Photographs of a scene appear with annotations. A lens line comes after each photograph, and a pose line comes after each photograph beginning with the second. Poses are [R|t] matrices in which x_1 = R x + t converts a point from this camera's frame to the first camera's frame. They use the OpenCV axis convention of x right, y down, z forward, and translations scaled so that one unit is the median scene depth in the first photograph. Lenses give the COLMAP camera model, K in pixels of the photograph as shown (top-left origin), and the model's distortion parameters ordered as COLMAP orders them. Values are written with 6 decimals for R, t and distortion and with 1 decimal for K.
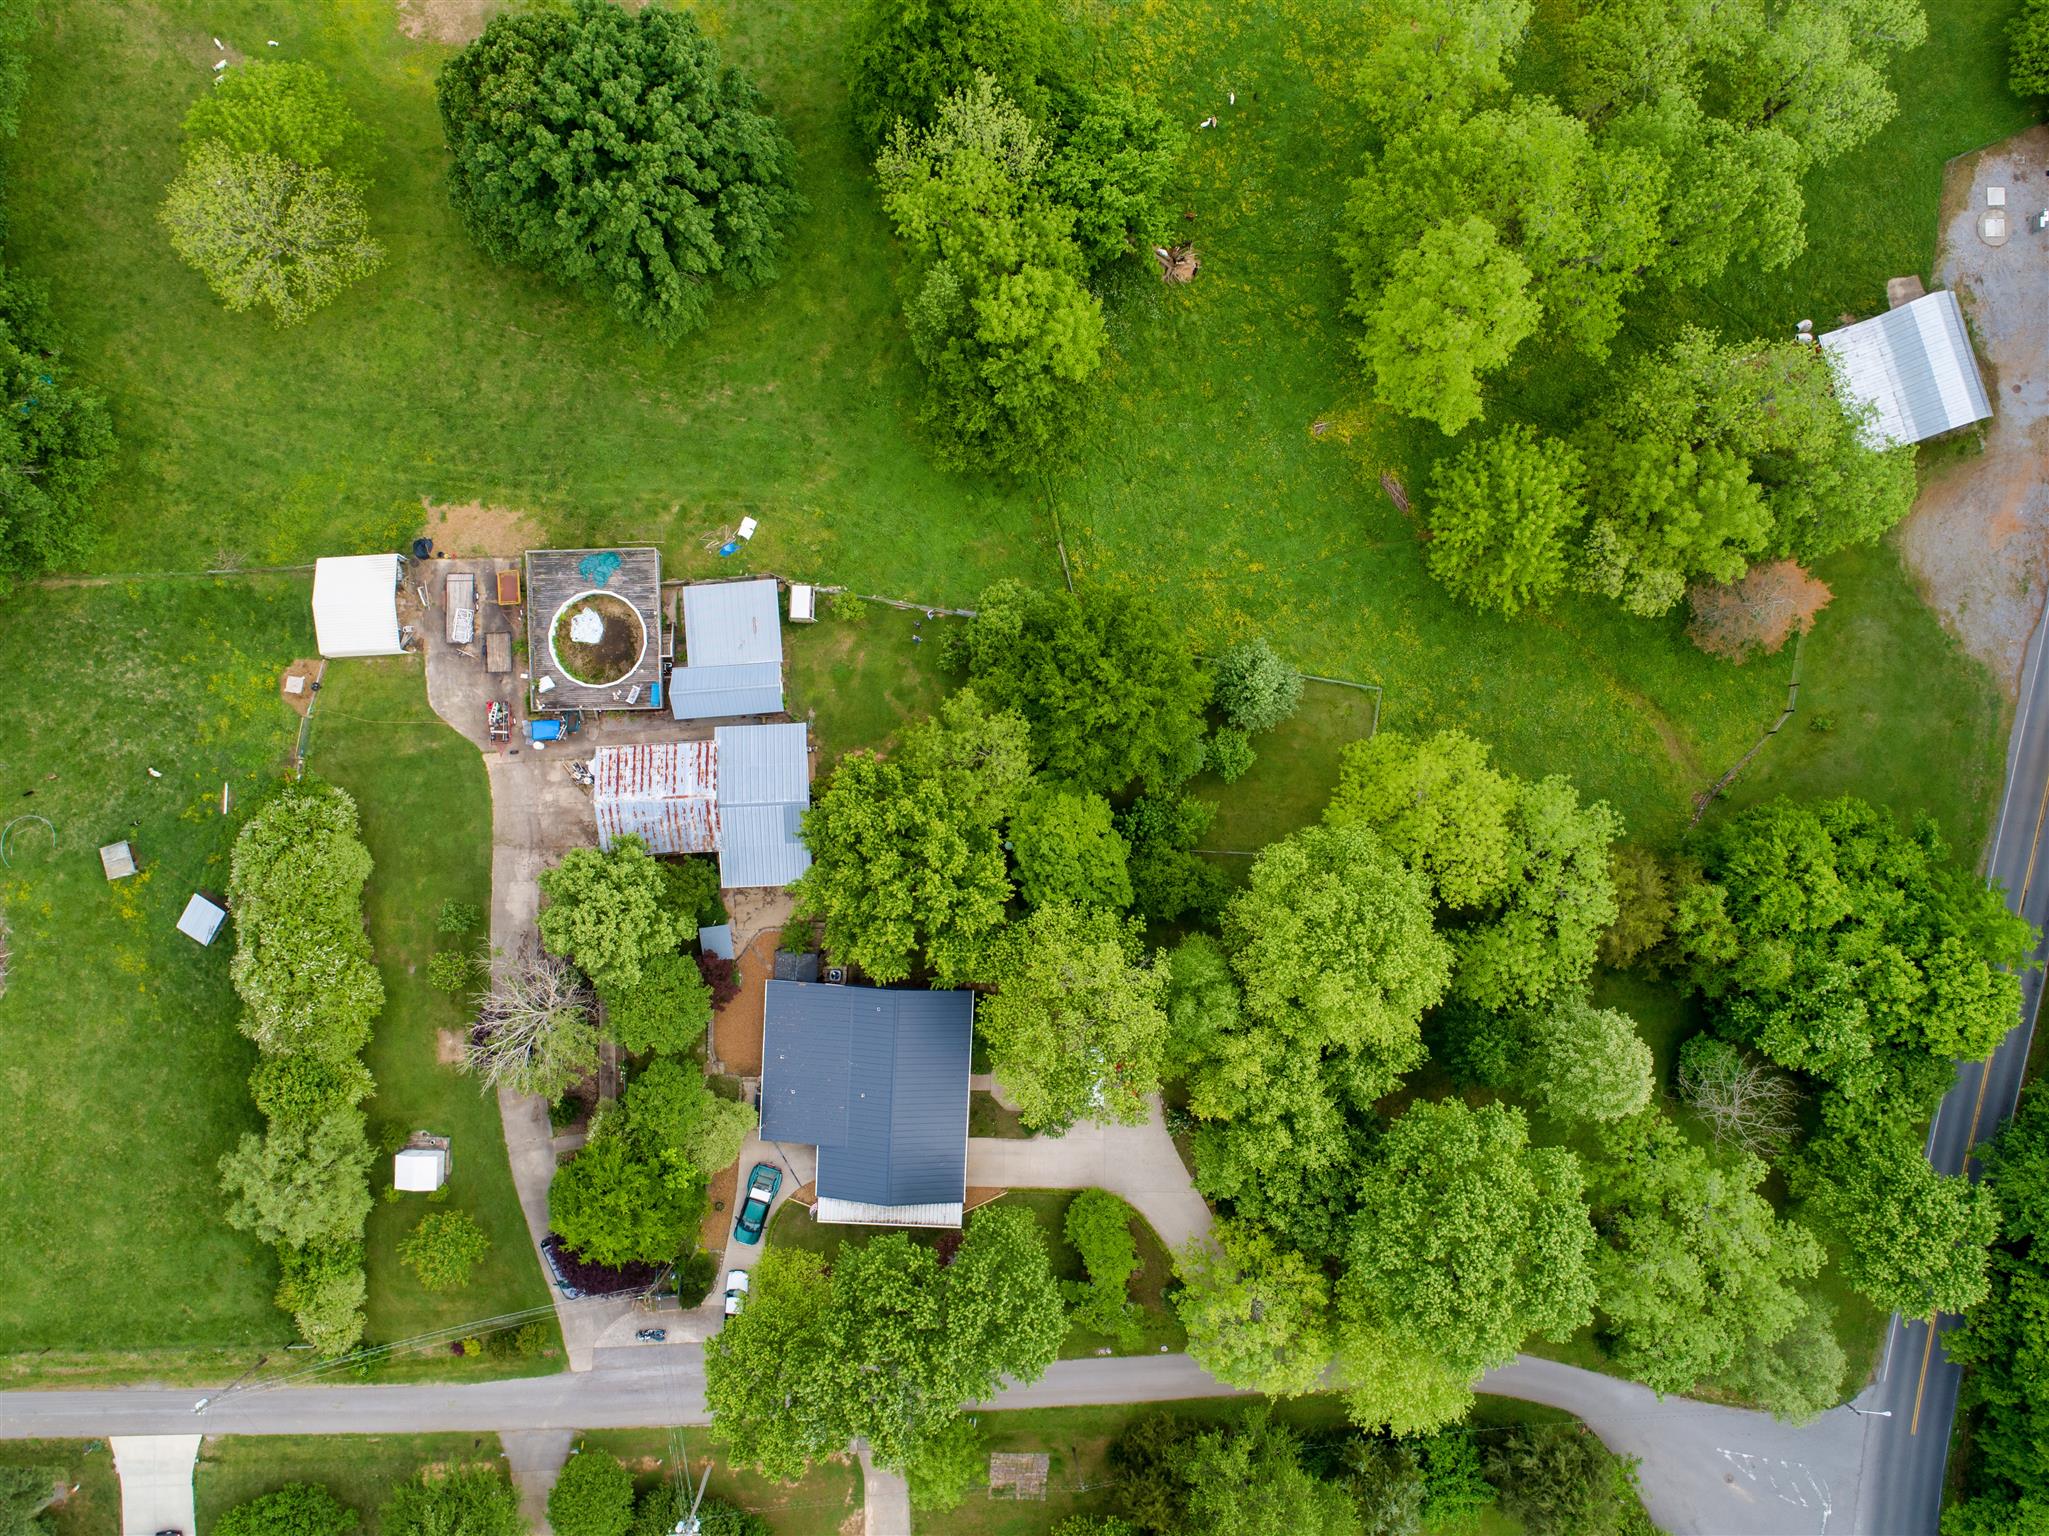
lens RADIAL K [[1560.0, 0, 1030.3], [0, 1560.0, 771.1], [0, 0, 1]] dist [-0.016750, 0.003155]
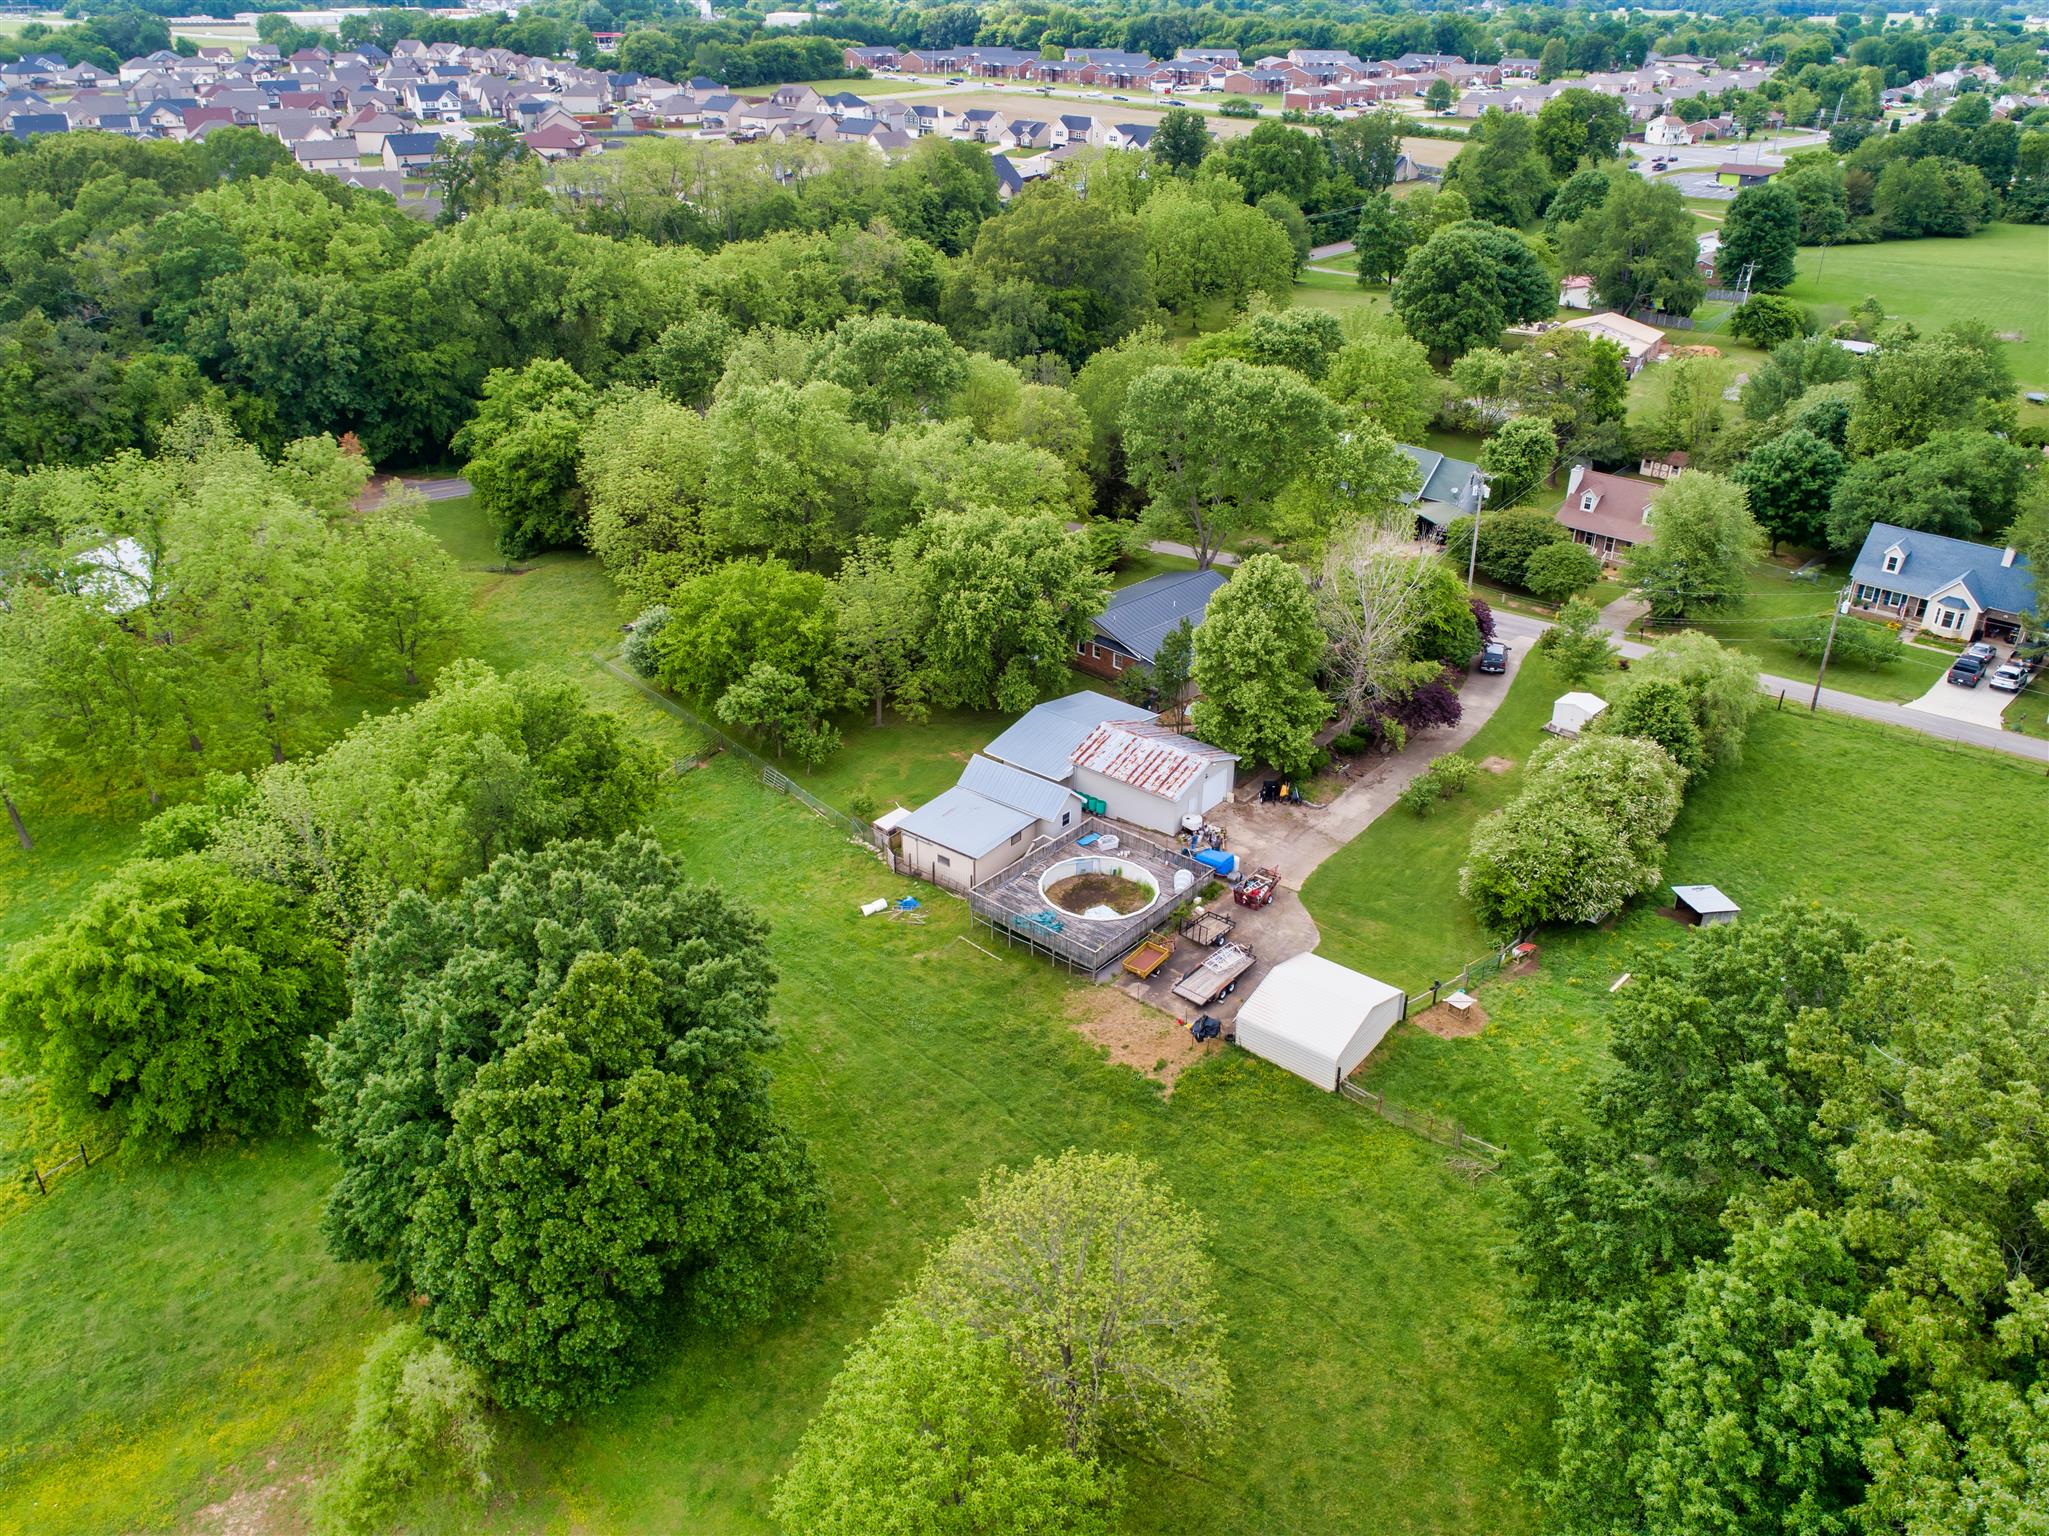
lens RADIAL K [[1560.0, 0, 1030.3], [0, 1560.0, 771.1], [0, 0, 1]] dist [-0.016750, 0.003155]
pose [[-0.741988, -0.323564, 0.587163, -0.710944], [0.670168, -0.334309, 0.662655, -0.628809], [-0.018117, 0.885180, 0.464896, 0.569167]]
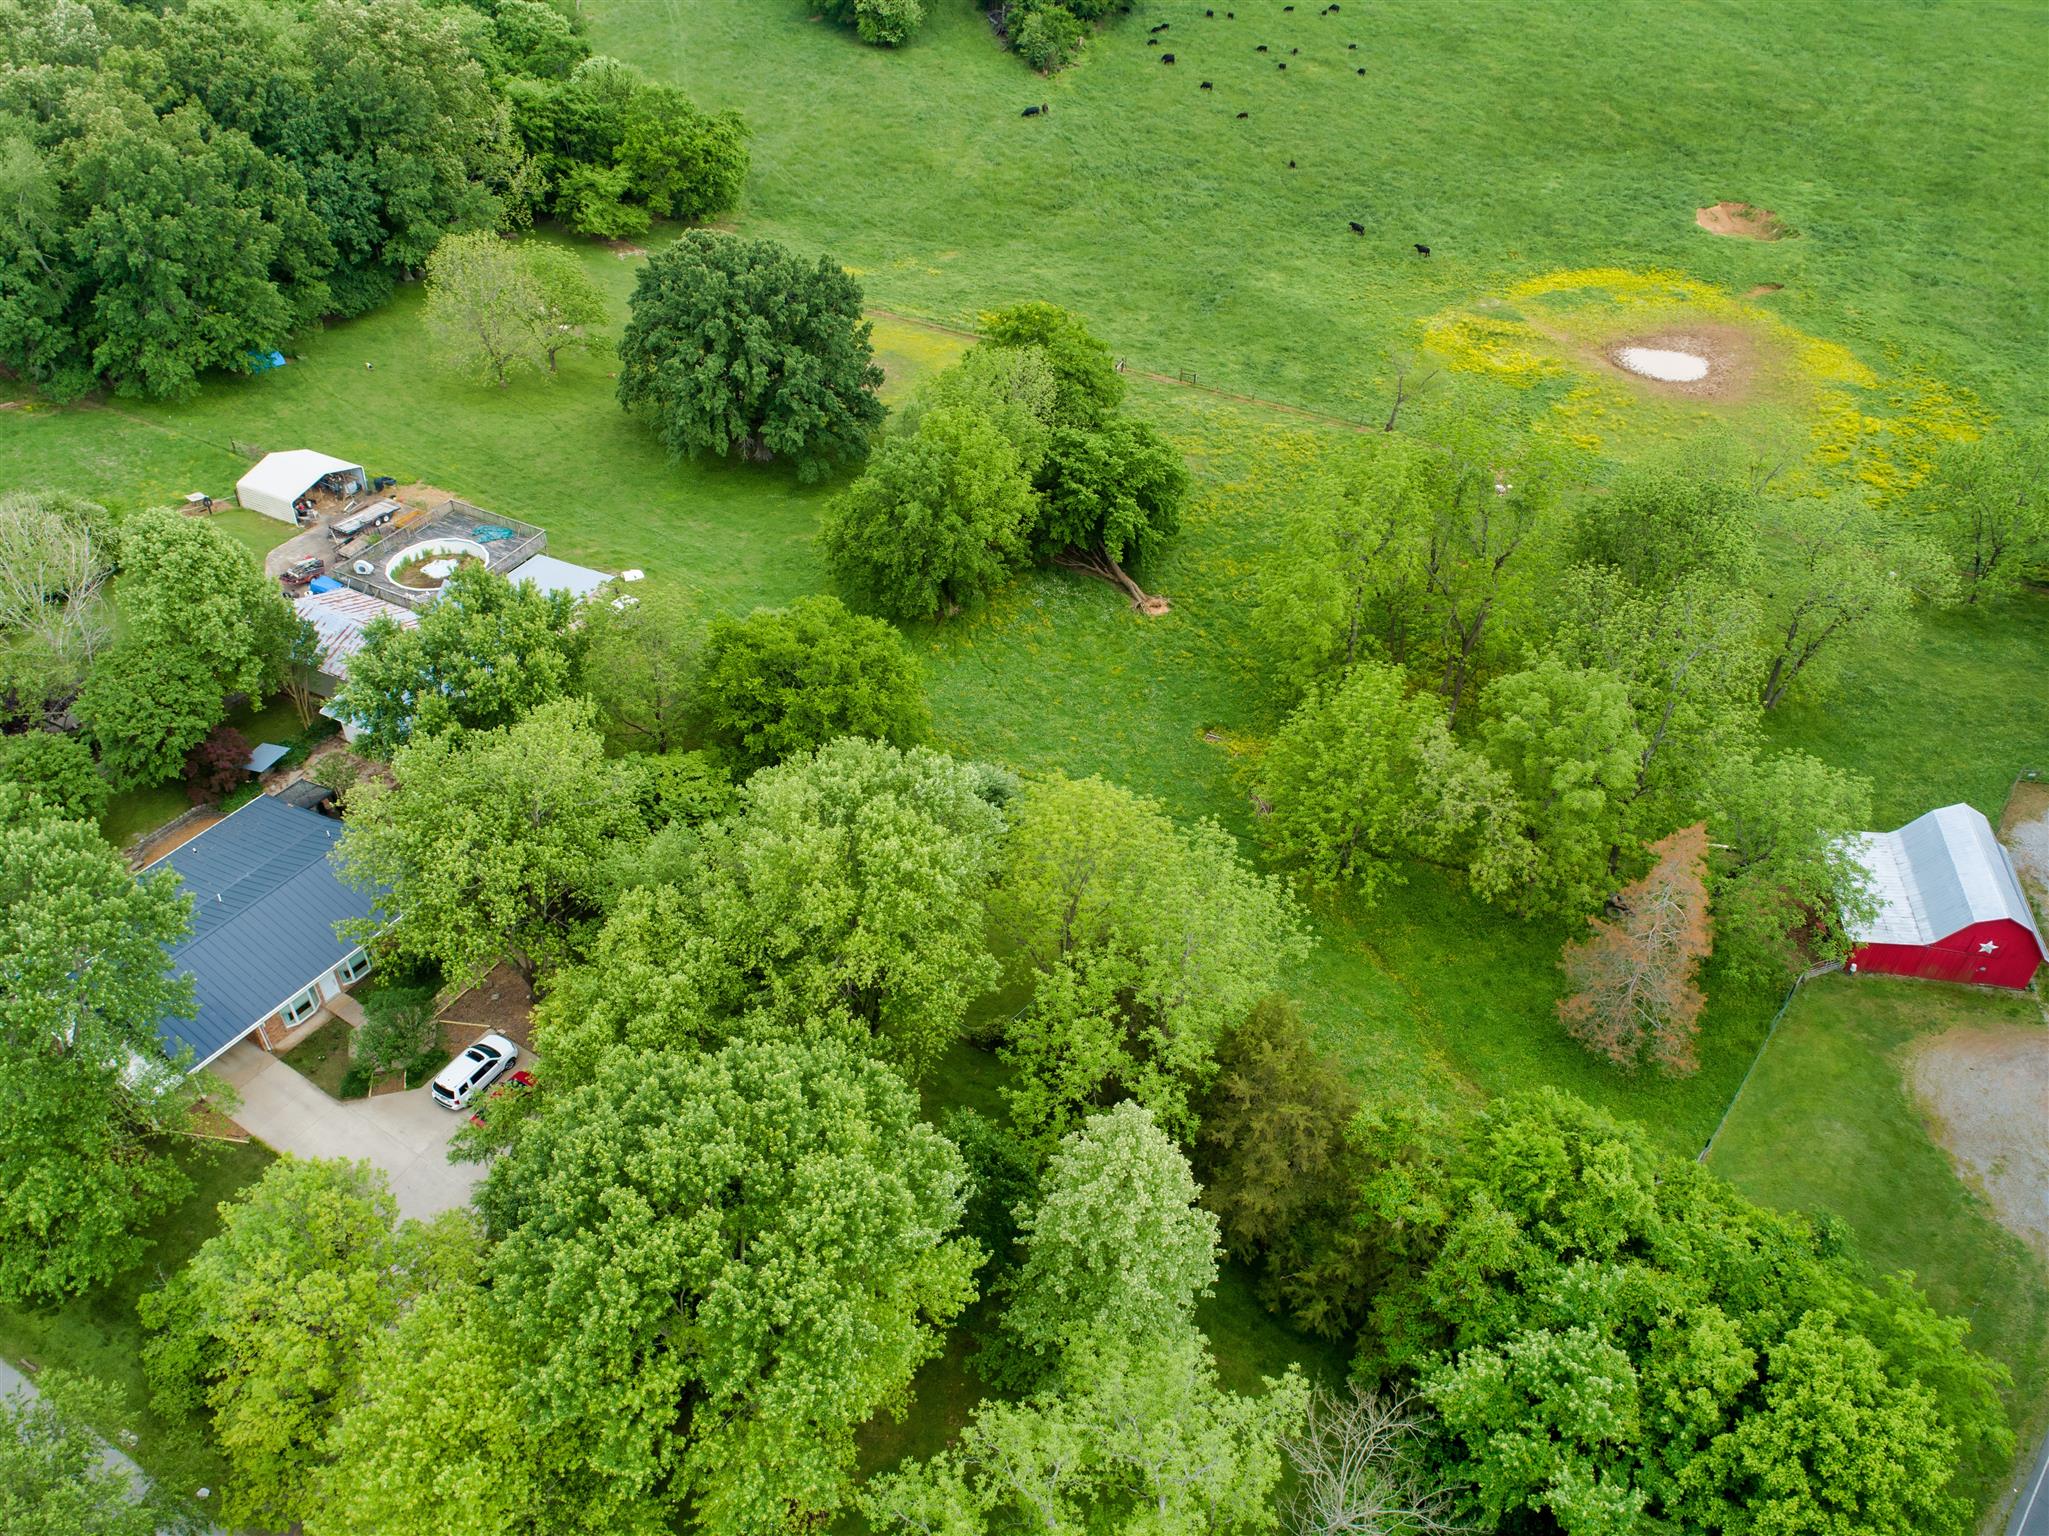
lens RADIAL K [[1560.0, 0, 1030.3], [0, 1560.0, 771.1], [0, 0, 1]] dist [-0.016750, 0.003155]
pose [[0.865537, 0.316819, -0.387906, 0.473345], [-0.500844, 0.546320, -0.671334, 0.462415], [-0.000770, 0.775345, 0.631537, 0.478849]]
